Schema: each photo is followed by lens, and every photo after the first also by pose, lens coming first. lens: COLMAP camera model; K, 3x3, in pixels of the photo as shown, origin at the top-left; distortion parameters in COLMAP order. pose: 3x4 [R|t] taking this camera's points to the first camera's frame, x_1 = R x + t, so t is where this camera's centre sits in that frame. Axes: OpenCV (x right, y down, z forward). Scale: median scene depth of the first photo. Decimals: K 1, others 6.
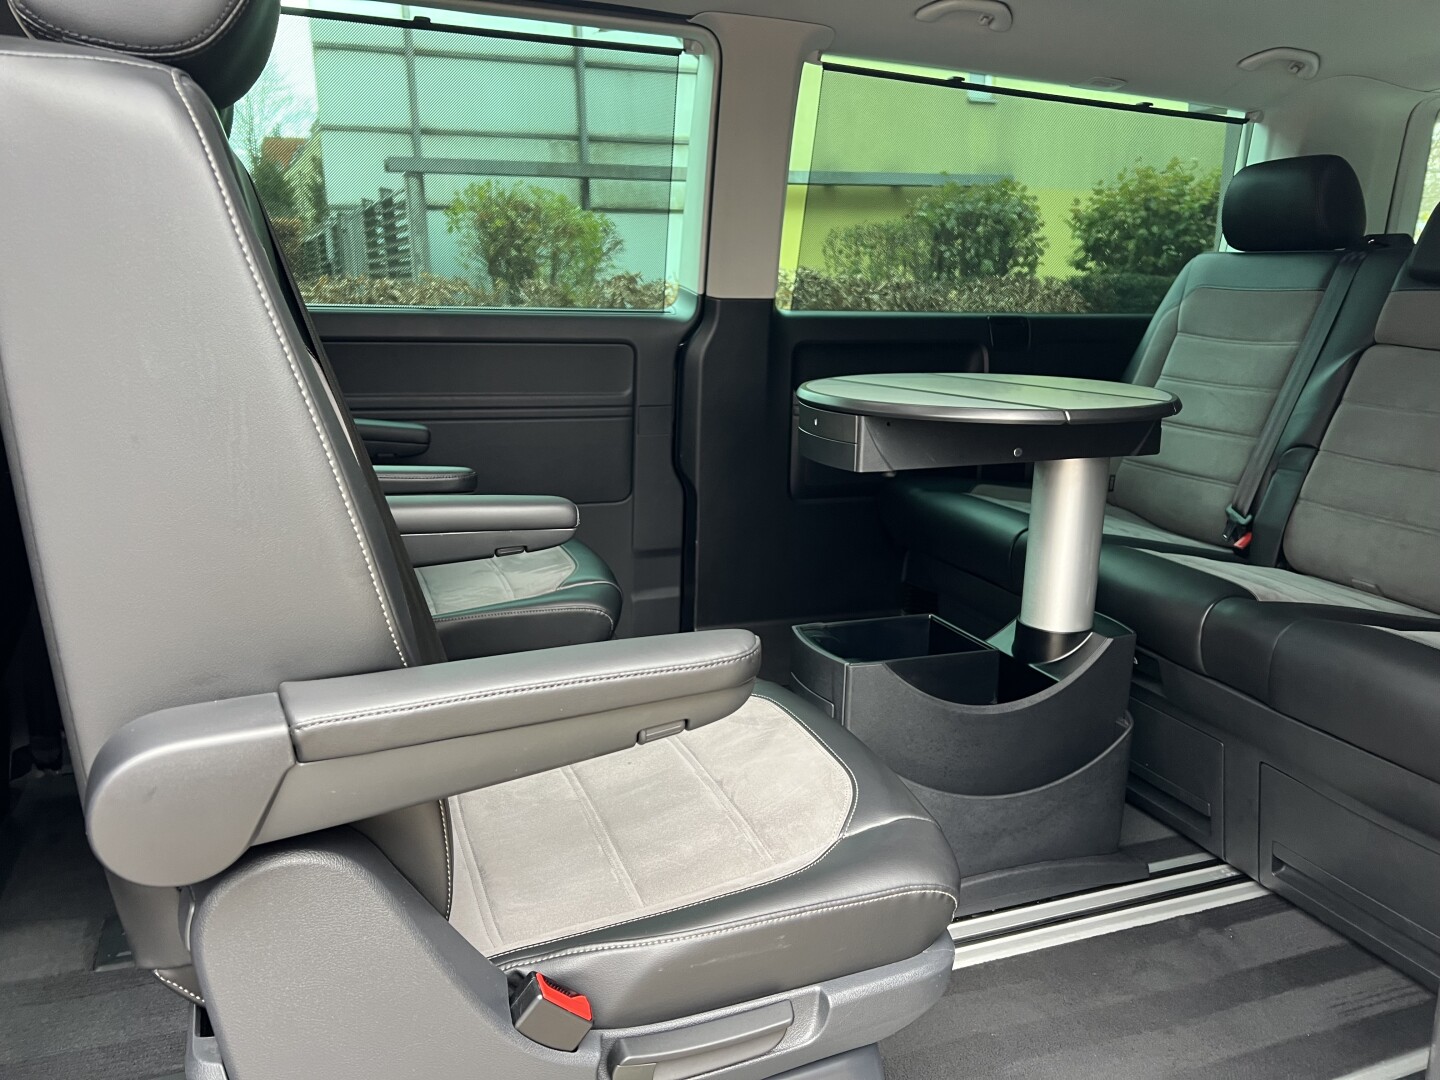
lens RADIAL K [[1083.4, 0, 731.2], [0, 1083.4, 539.5], [0, 0, 1]] dist [0.060835, -0.071508]
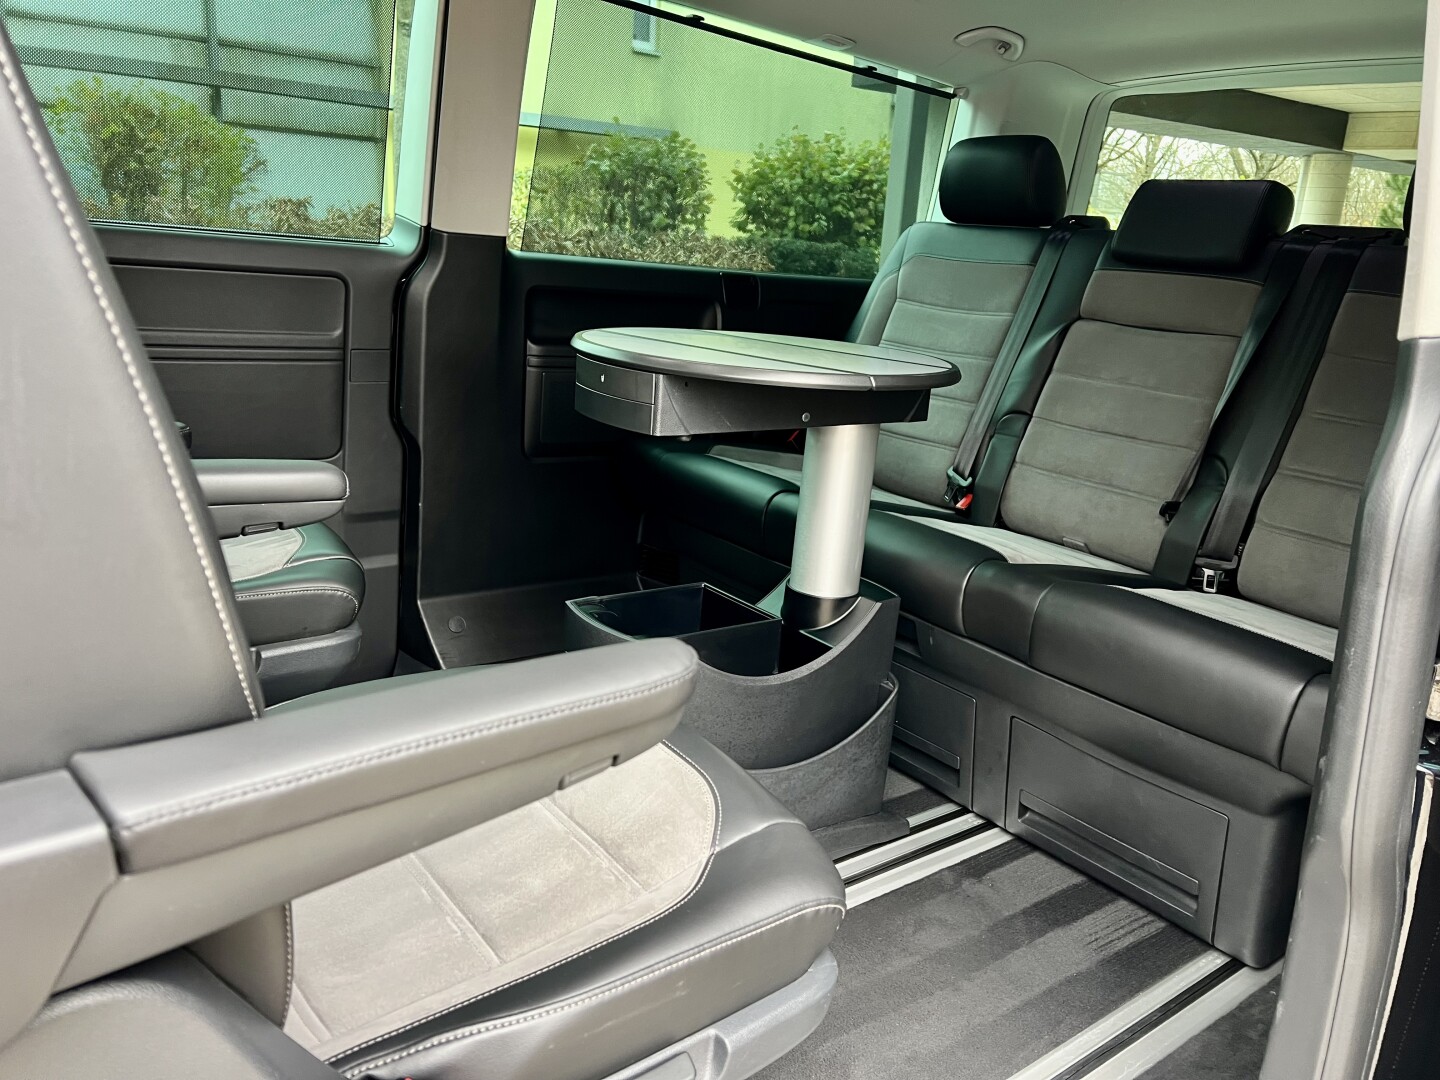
lens RADIAL K [[1080.9, 0, 713.7], [0, 1080.9, 541.7], [0, 0, 1]] dist [0.053317, -0.062755]
pose [[0.956511, -0.014747, 0.291322, -0.075770], [0.000991, 0.998880, 0.047310, -0.011406], [-0.291693, -0.044964, 0.955454, 0.079427]]
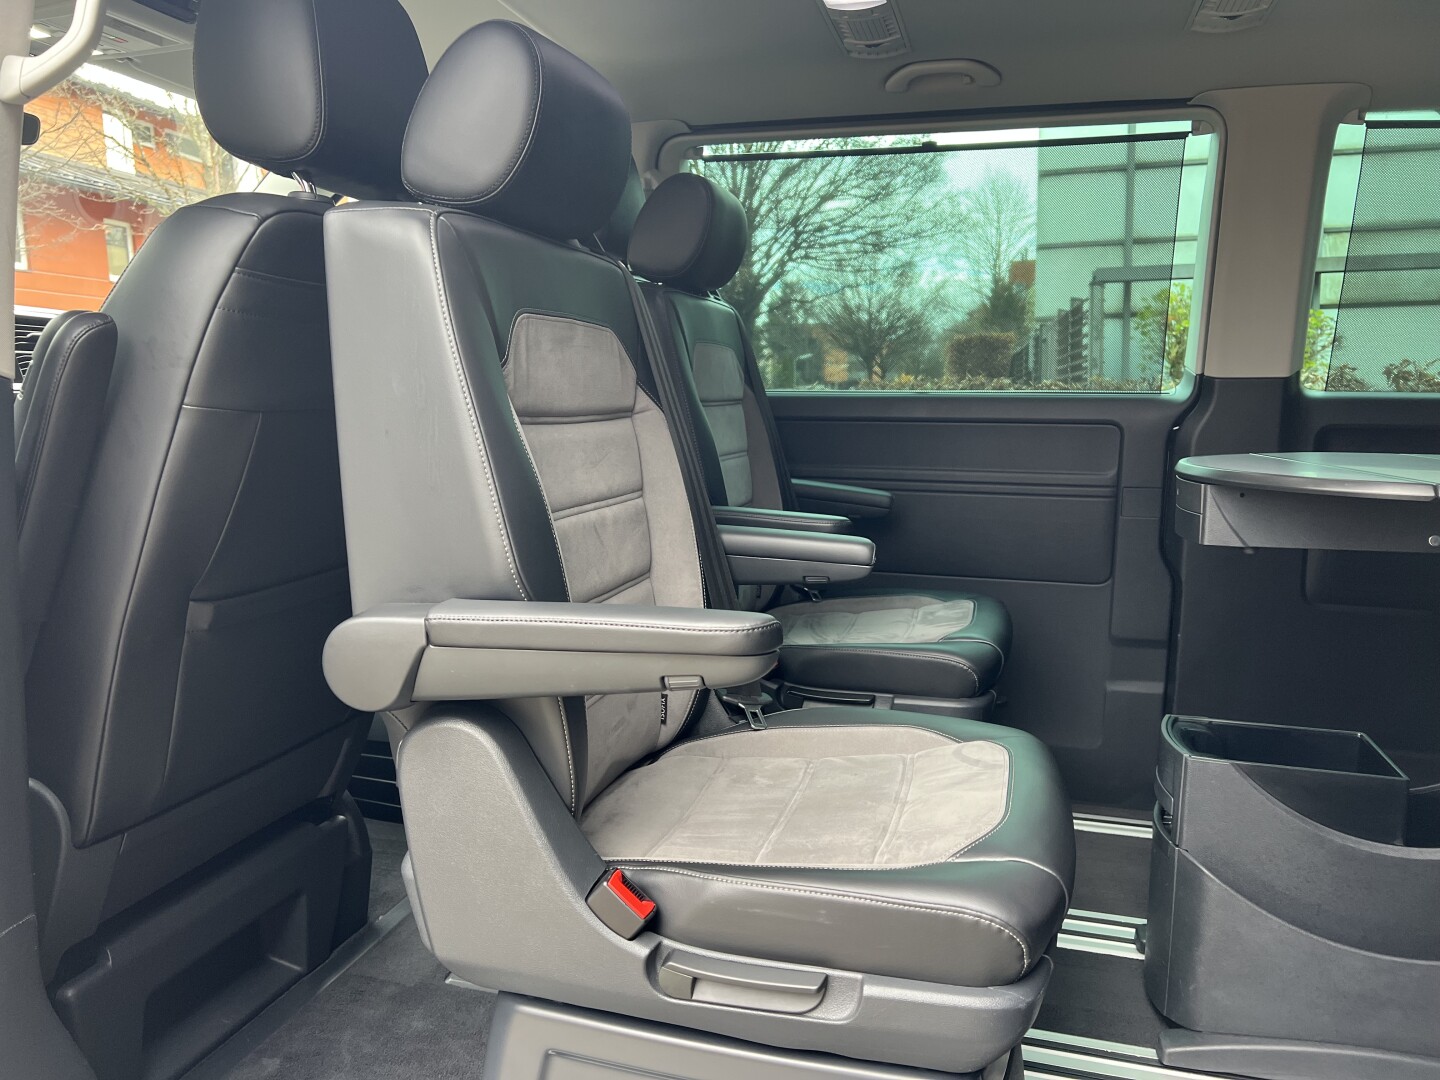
lens RADIAL K [[1079.3, 0, 722.2], [0, 1079.3, 531.5], [0, 0, 1]] dist [0.085203, -0.097730]
pose [[0.800703, 0.068314, -0.595154, 0.255162], [-0.129704, 0.989681, -0.060902, 0.027257], [0.584852, 0.125958, 0.801301, 0.004000]]
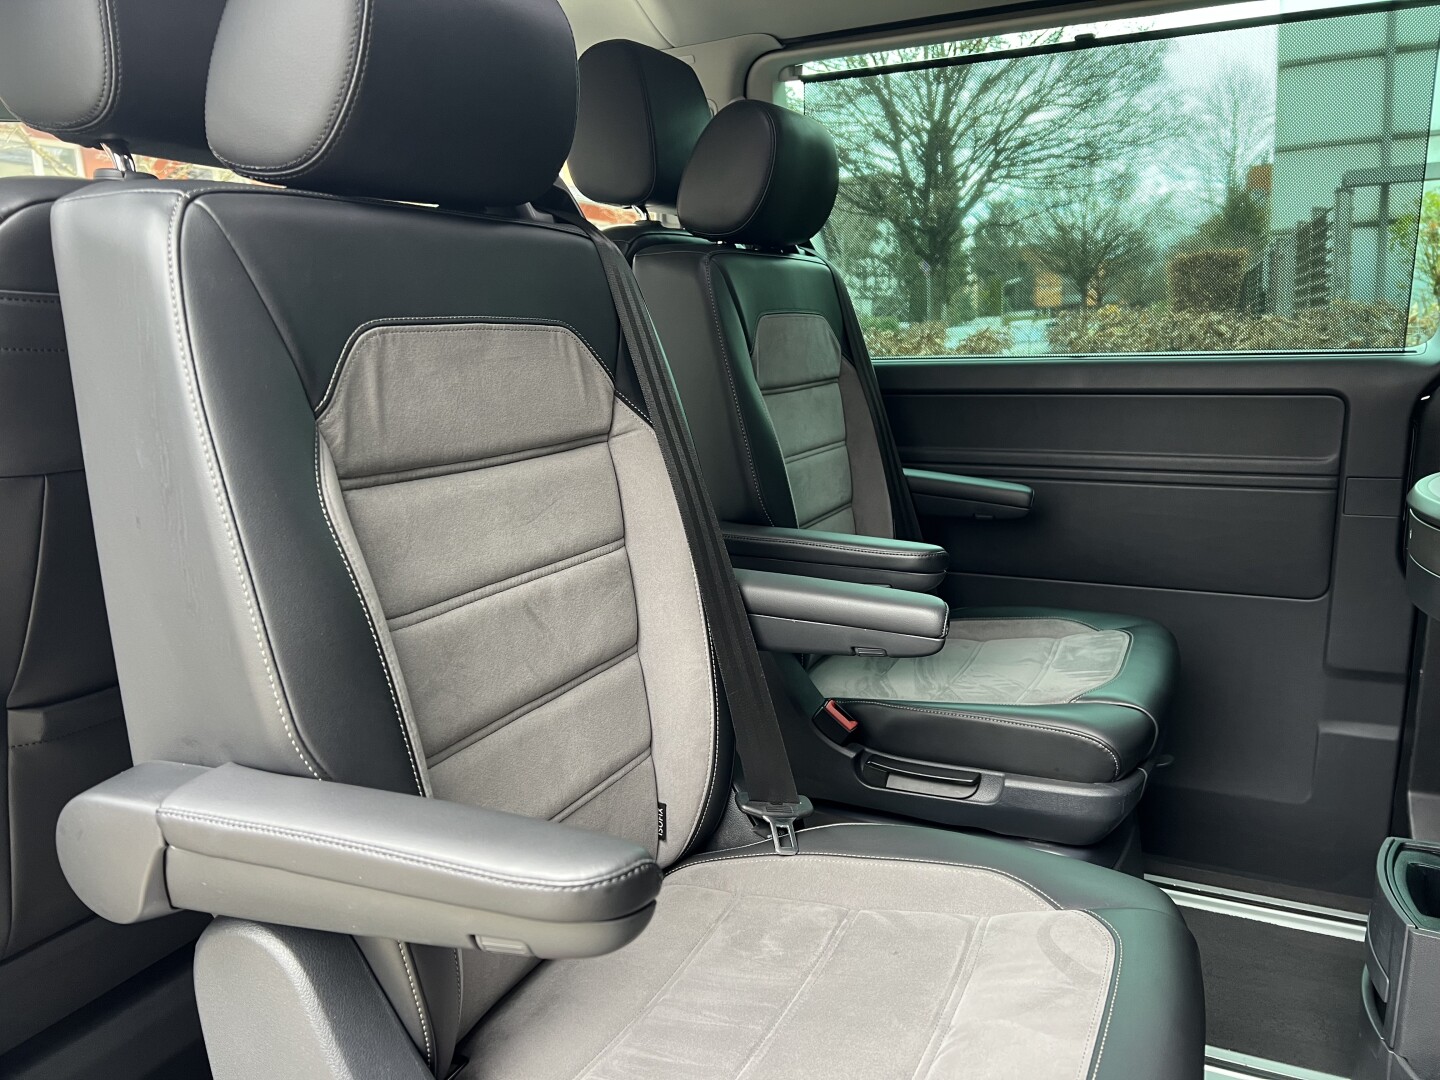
lens RADIAL K [[1088.3, 0, 718.2], [0, 1088.3, 535.7], [0, 0, 1]] dist [0.029955, -0.027095]
pose [[0.676435, 0.105714, -0.728876, 0.210971], [-0.128181, 0.991440, 0.024837, -0.055291], [0.725262, 0.076627, 0.684195, 0.203145]]
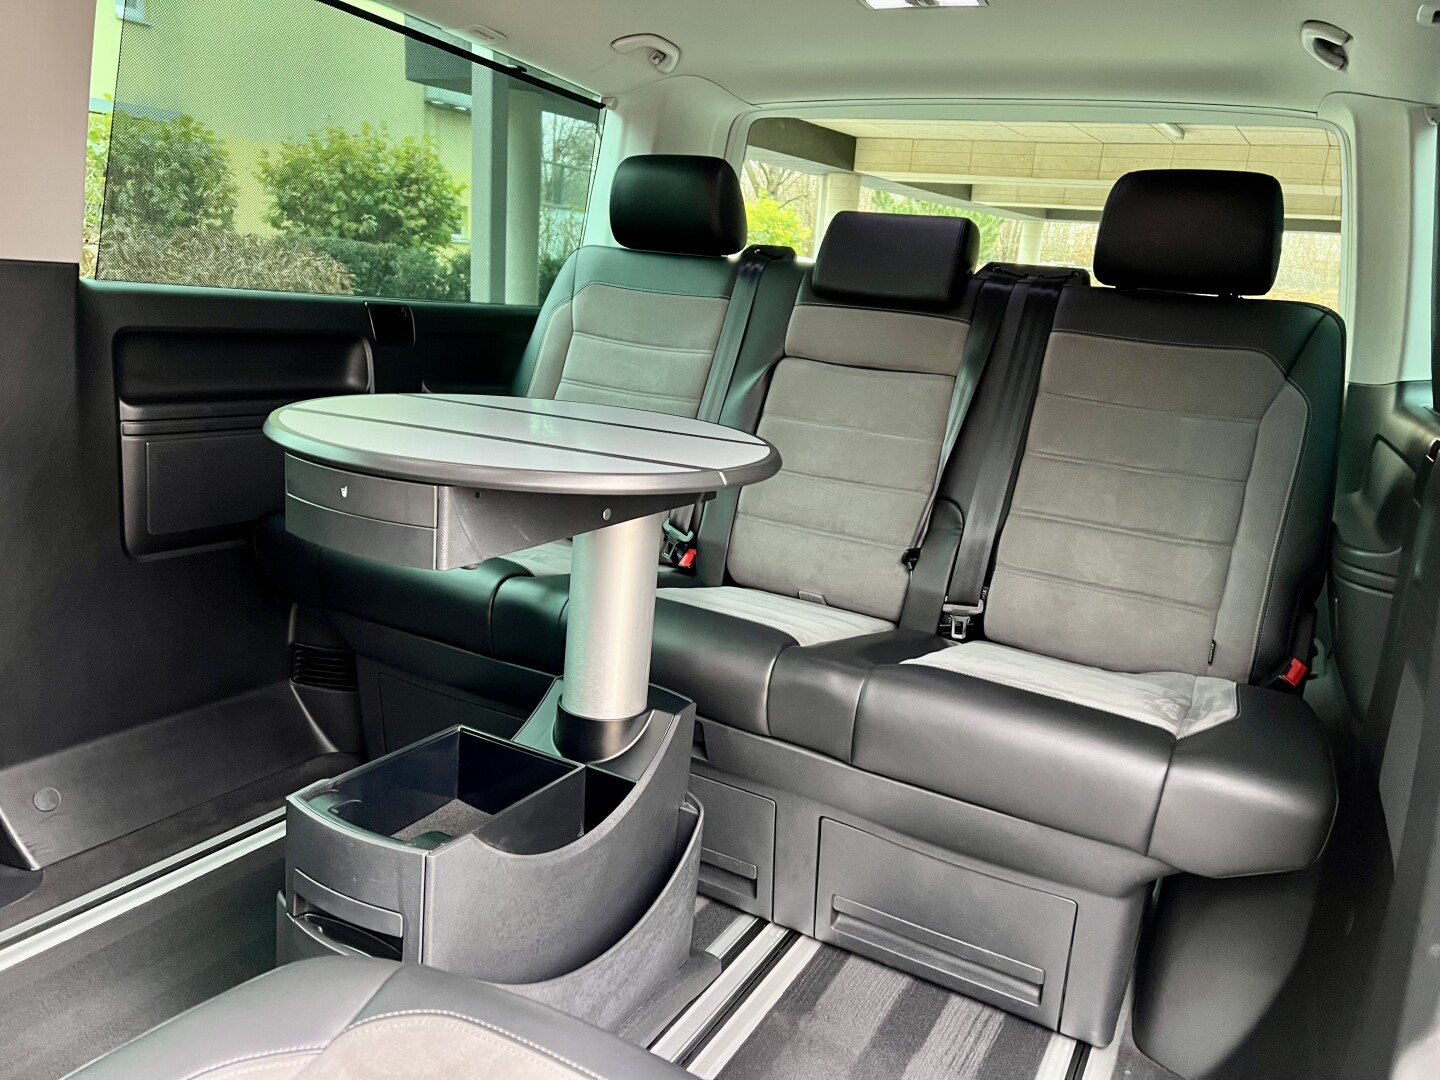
lens RADIAL K [[1072.7, 0, 723.5], [0, 1072.7, 544.8], [0, 0, 1]] dist [0.072194, -0.102957]
pose [[0.758223, -0.100035, 0.644276, -0.125448], [0.073719, 0.994976, 0.067731, -0.080670], [-0.647815, -0.003860, 0.761788, 0.291975]]
